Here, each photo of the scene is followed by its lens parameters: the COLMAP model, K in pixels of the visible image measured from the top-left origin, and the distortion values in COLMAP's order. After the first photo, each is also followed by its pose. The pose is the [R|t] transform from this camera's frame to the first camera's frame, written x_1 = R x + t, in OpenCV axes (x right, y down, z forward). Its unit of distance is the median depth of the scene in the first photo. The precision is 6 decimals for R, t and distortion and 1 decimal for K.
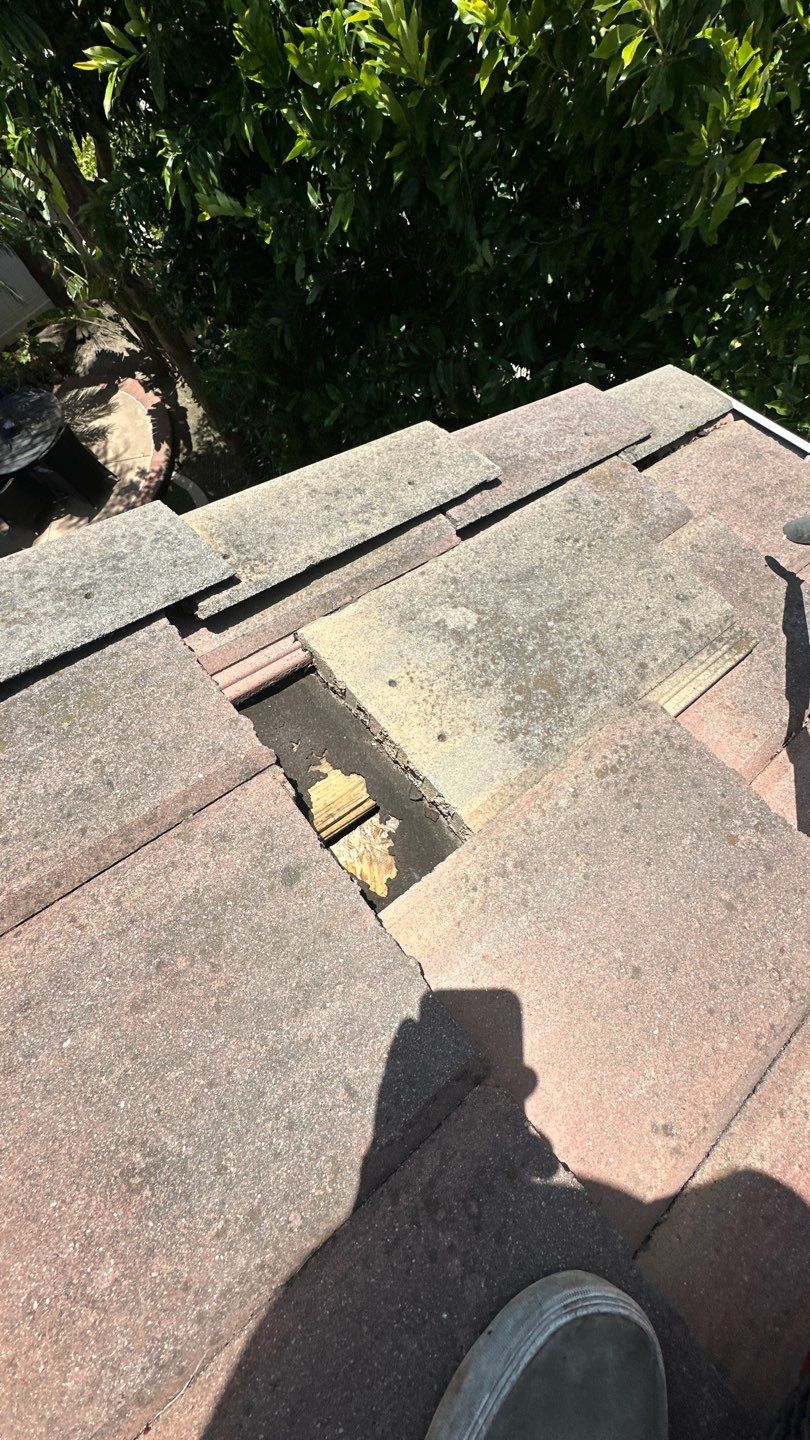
lens RADIAL K [[560.6, 0, 405.0], [0, 560.6, 720.0], [0, 0, 1]] dist [-0.000807, 0.003506]
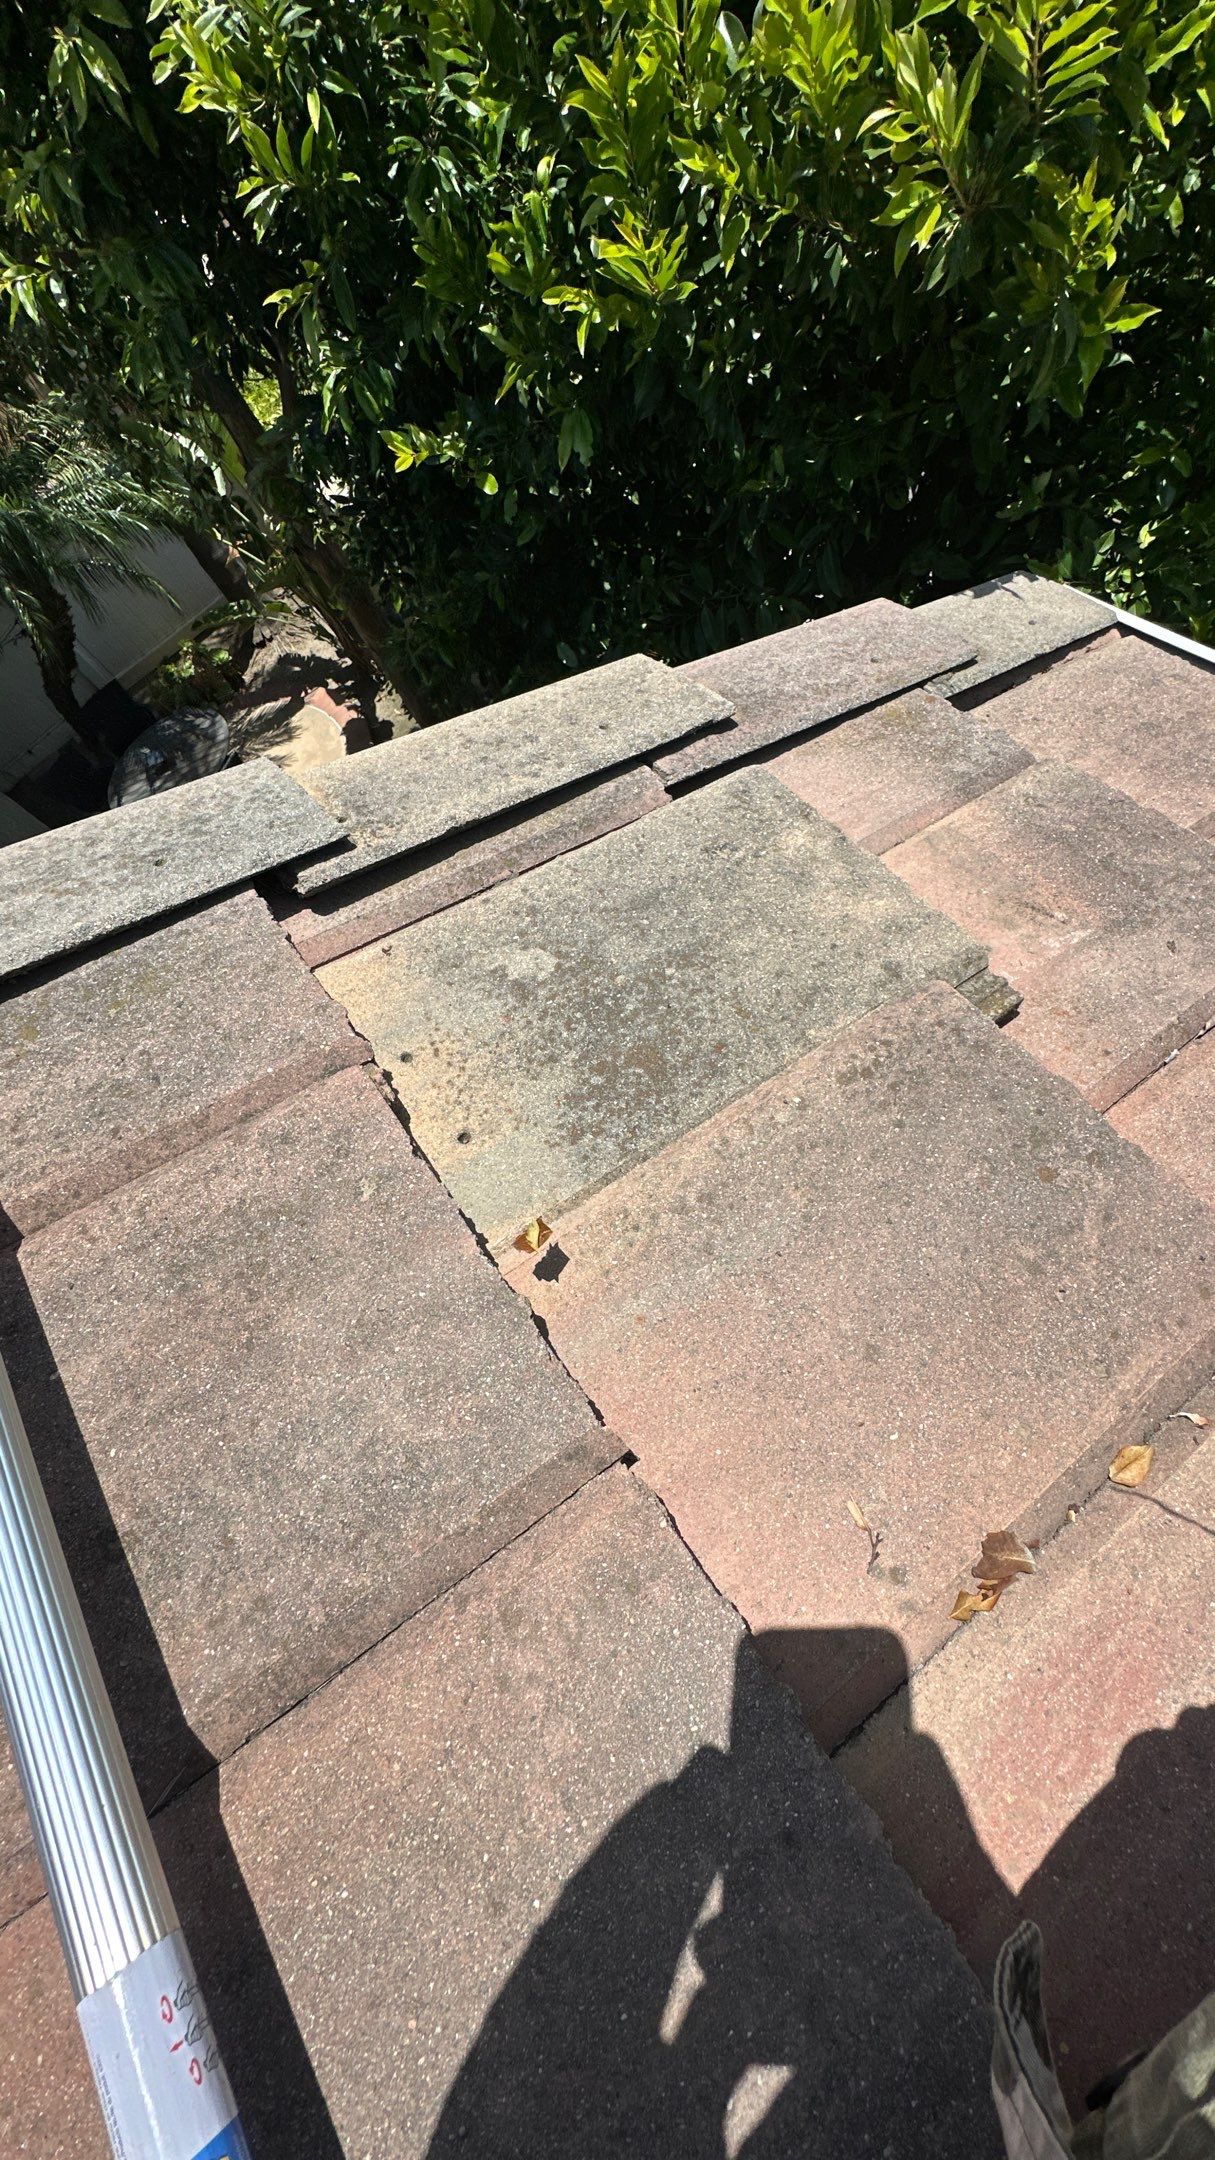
lens RADIAL K [[864.5, 0, 612.9], [0, 864.5, 1070.2], [0, 0, 1]] dist [0.002458, 0.000058]
pose [[0.992400, -0.015277, -0.122105, 0.188043], [0.000968, 0.993202, -0.116400, 0.187656], [0.123054, 0.115397, 0.985668, -0.072634]]
